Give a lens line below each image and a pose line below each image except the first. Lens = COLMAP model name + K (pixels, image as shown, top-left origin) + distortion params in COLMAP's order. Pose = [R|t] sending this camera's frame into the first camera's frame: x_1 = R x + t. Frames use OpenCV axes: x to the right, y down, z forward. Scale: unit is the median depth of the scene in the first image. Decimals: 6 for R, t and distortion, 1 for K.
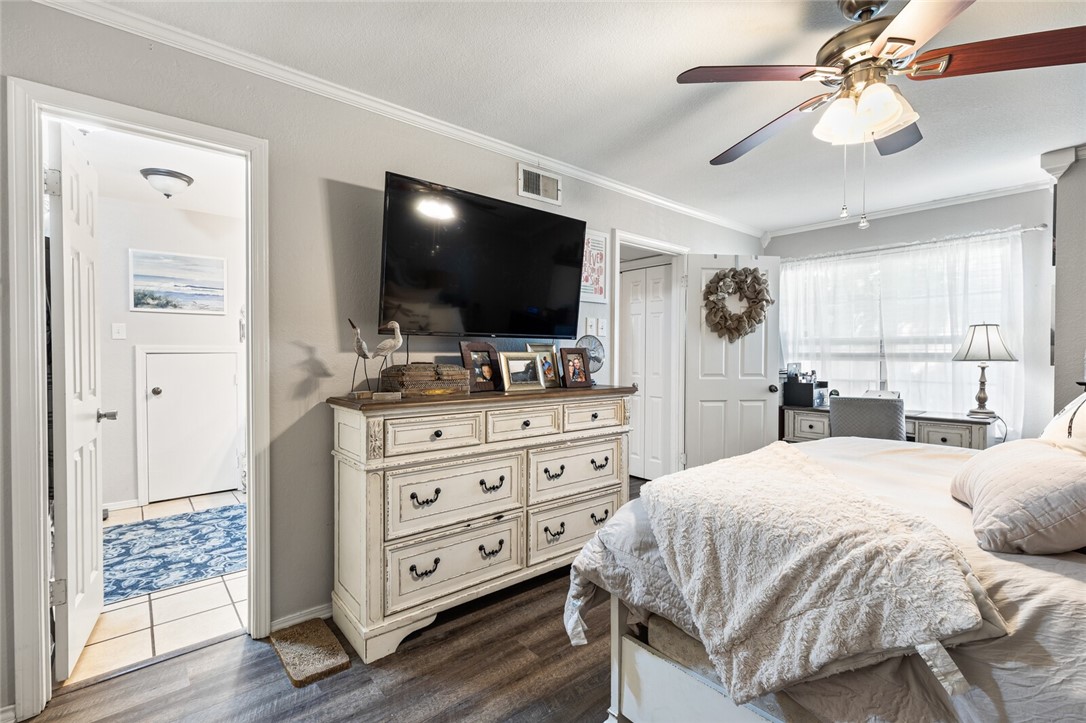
lens RADIAL K [[489.5, 0, 544.3], [0, 489.5, 359.0], [0, 0, 1]] dist [0.002133, 0.000244]
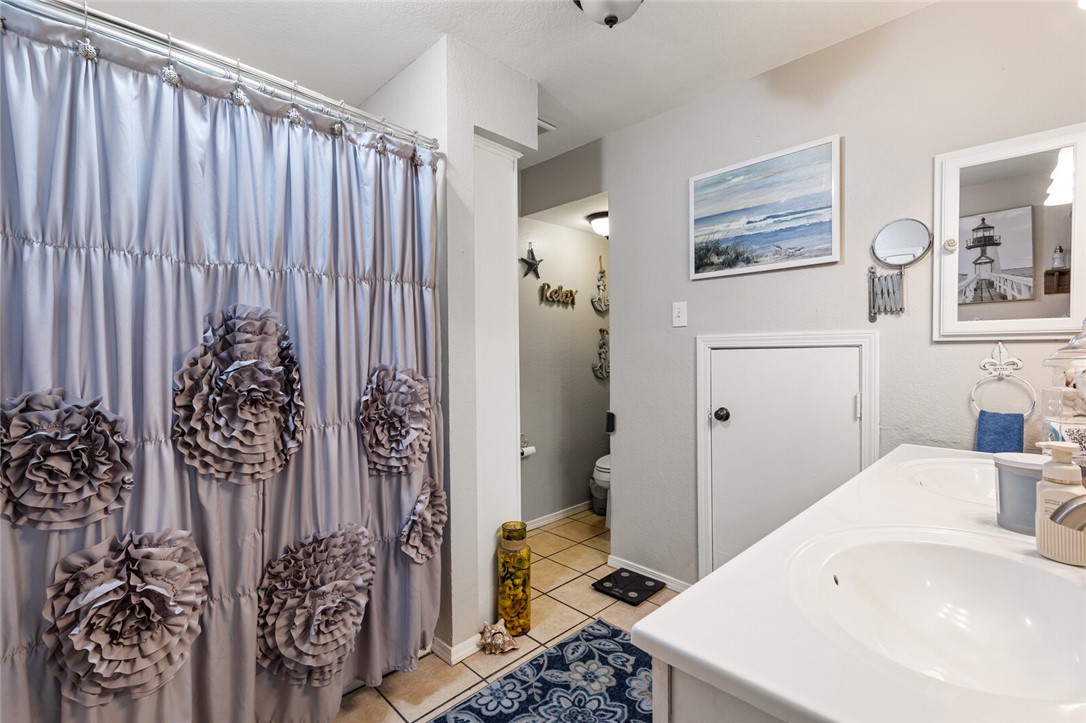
lens RADIAL K [[489.5, 0, 544.8], [0, 489.5, 357.9], [0, 0, 1]] dist [0.002133, 0.000244]
pose [[0.080557, 0.013839, -0.996654, -0.240352], [-0.006393, 0.999890, 0.013367, -0.006884], [0.996730, 0.005295, 0.080636, 0.754751]]
